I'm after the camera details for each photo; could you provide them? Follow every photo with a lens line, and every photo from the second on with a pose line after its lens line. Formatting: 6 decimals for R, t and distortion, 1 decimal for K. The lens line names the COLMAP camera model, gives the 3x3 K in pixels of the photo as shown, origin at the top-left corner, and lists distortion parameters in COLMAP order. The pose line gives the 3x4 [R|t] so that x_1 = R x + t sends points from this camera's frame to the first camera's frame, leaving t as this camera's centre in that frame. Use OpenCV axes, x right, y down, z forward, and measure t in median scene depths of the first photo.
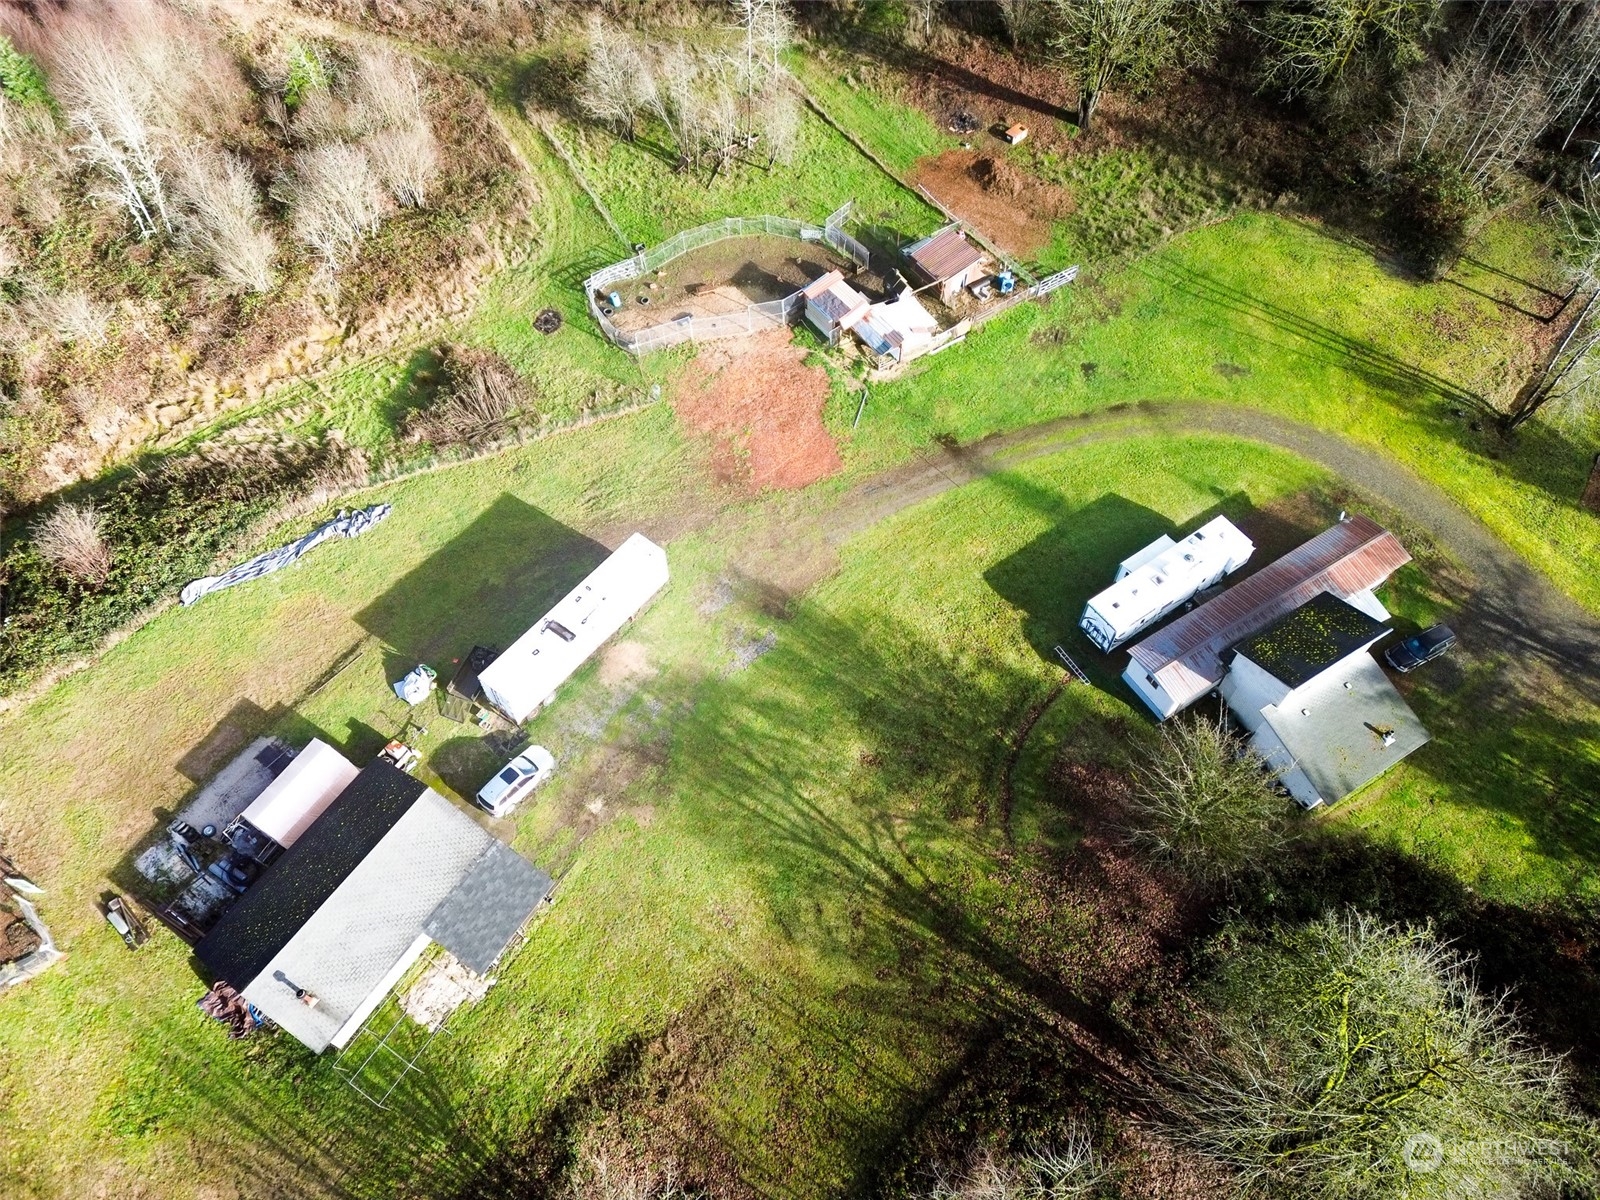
lens RADIAL K [[1122.1, 0, 795.6], [0, 1122.1, 605.8], [0, 0, 1]] dist [0.080947, -0.073386]
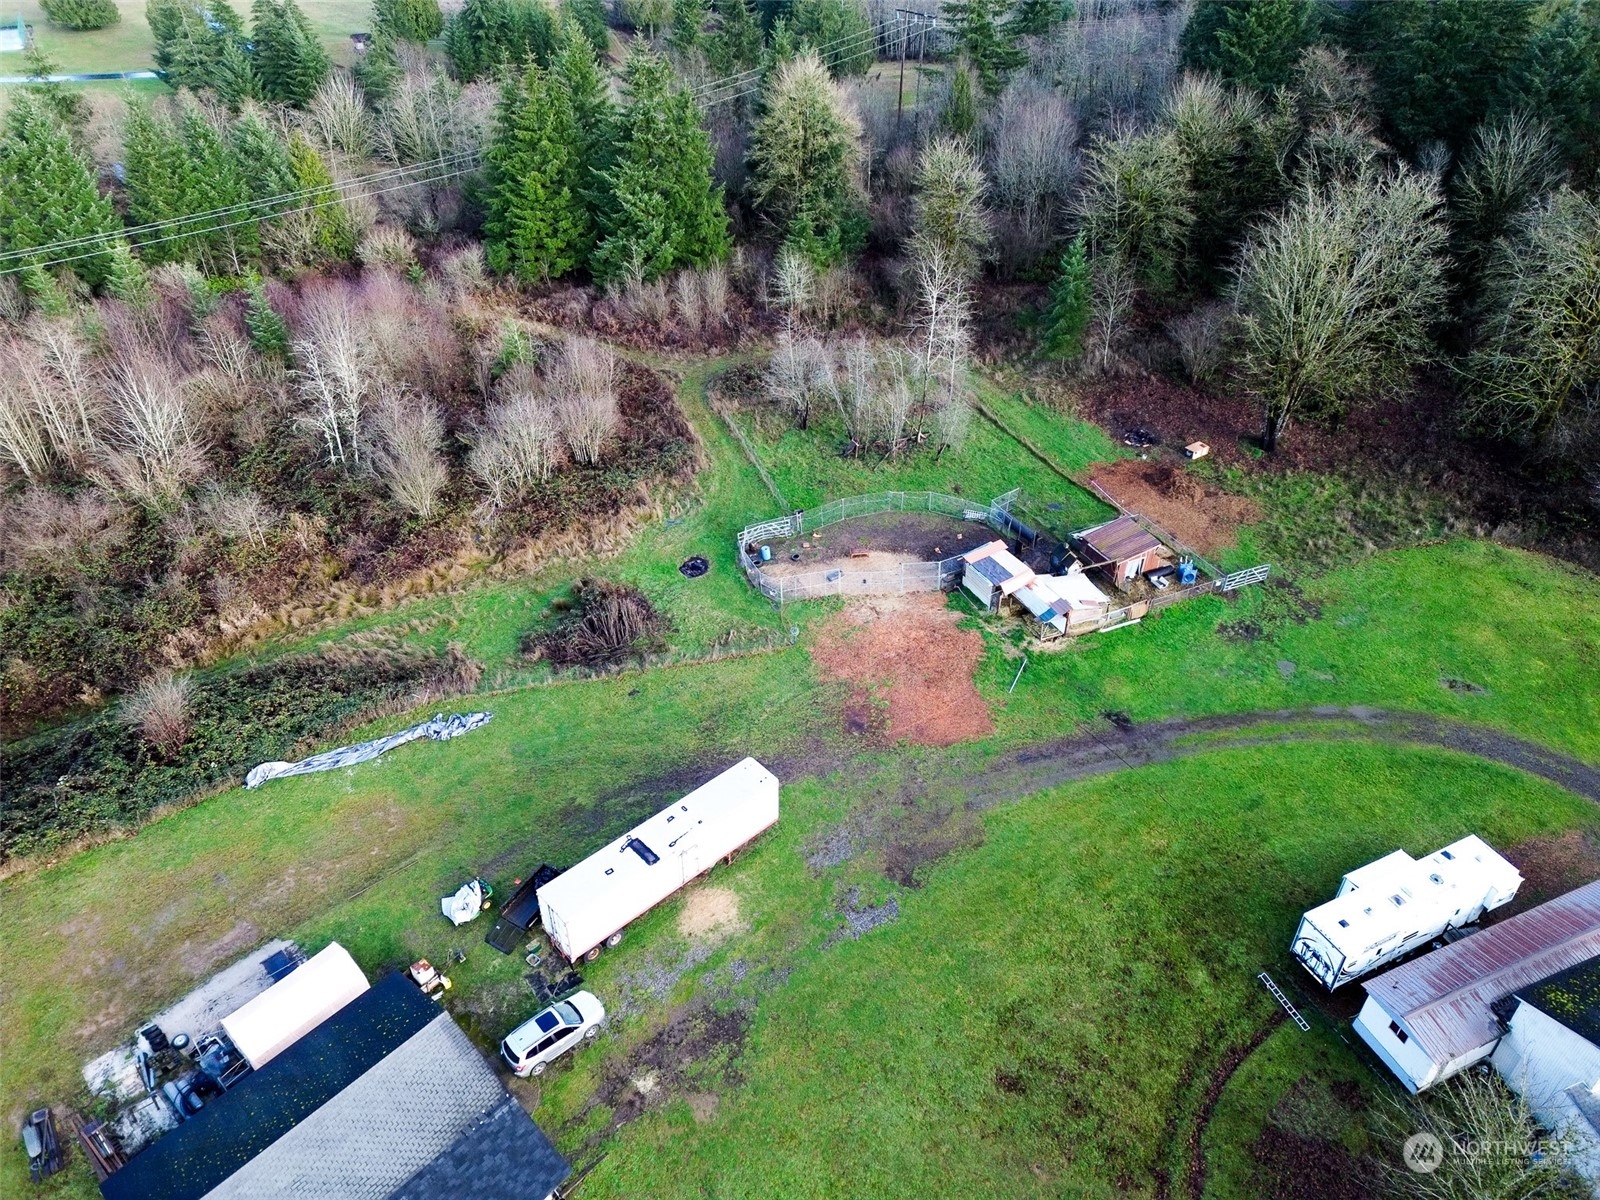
lens RADIAL K [[1122.1, 0, 794.3], [0, 1122.1, 598.4], [0, 0, 1]] dist [0.080947, -0.073386]
pose [[0.986339, 0.094349, -0.135035, -0.002808], [-0.135775, 0.929807, -0.342087, 0.105264], [0.093280, 0.355748, 0.929915, 0.146325]]
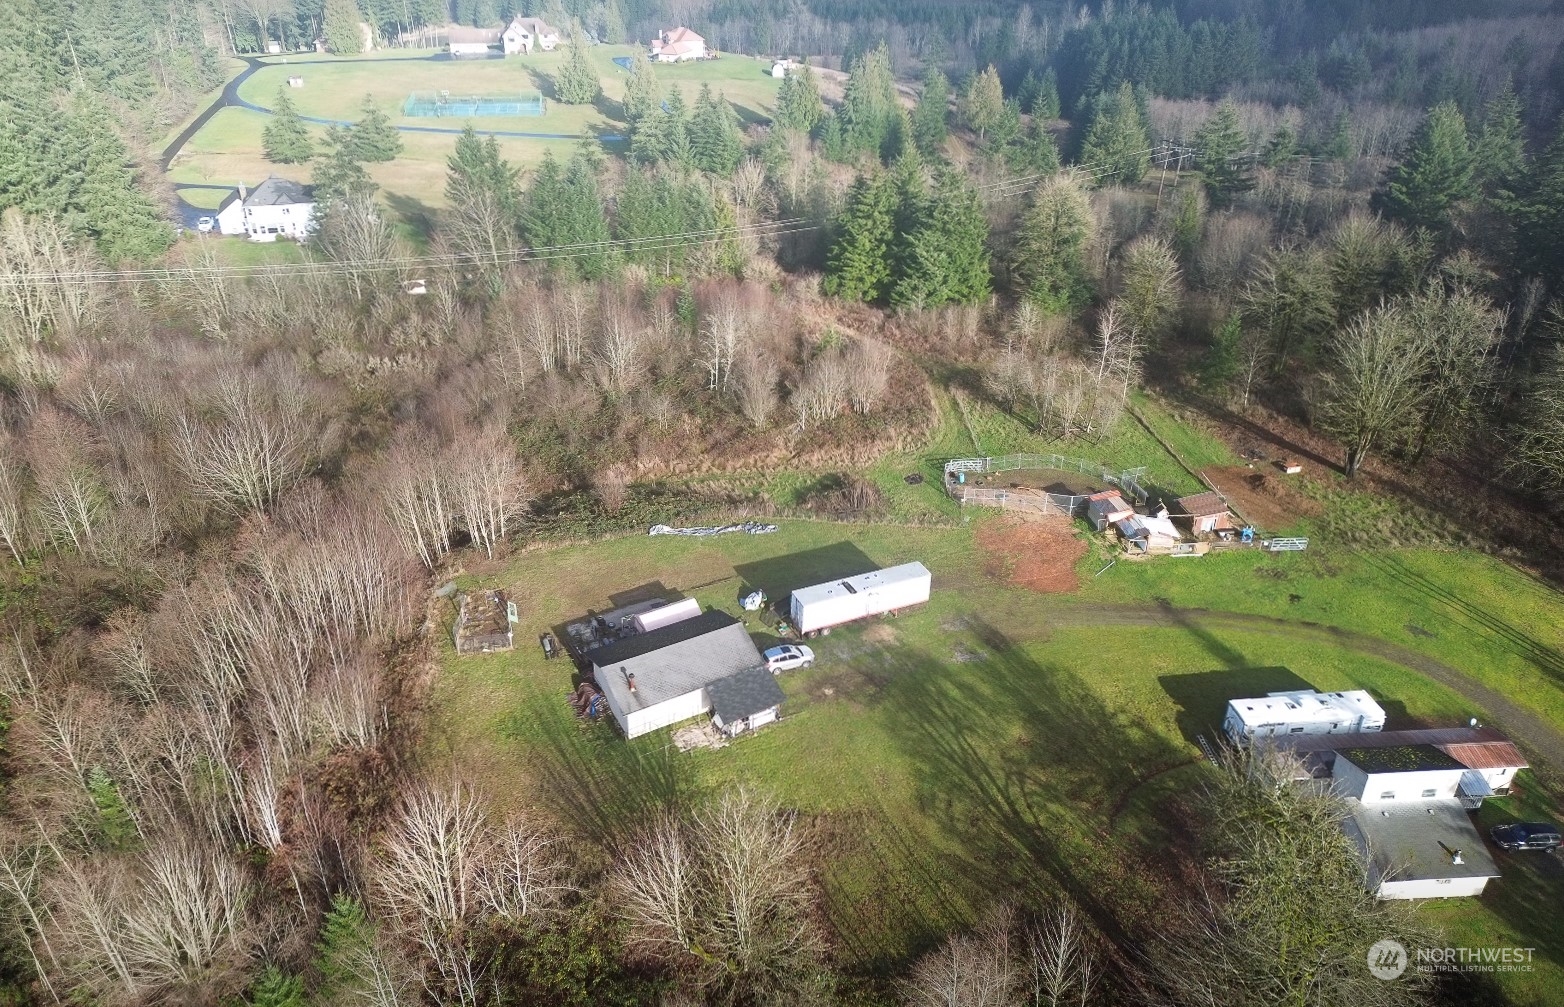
lens RADIAL K [[1103.9, 0, 772.3], [0, 1103.9, 474.3], [0, 0, 1]] dist [0.086954, -0.080326]
pose [[0.887202, 0.227475, -0.401407, 0.237582], [-0.394022, 0.826193, -0.402682, 0.481572], [0.240039, 0.515423, 0.822630, -0.308825]]
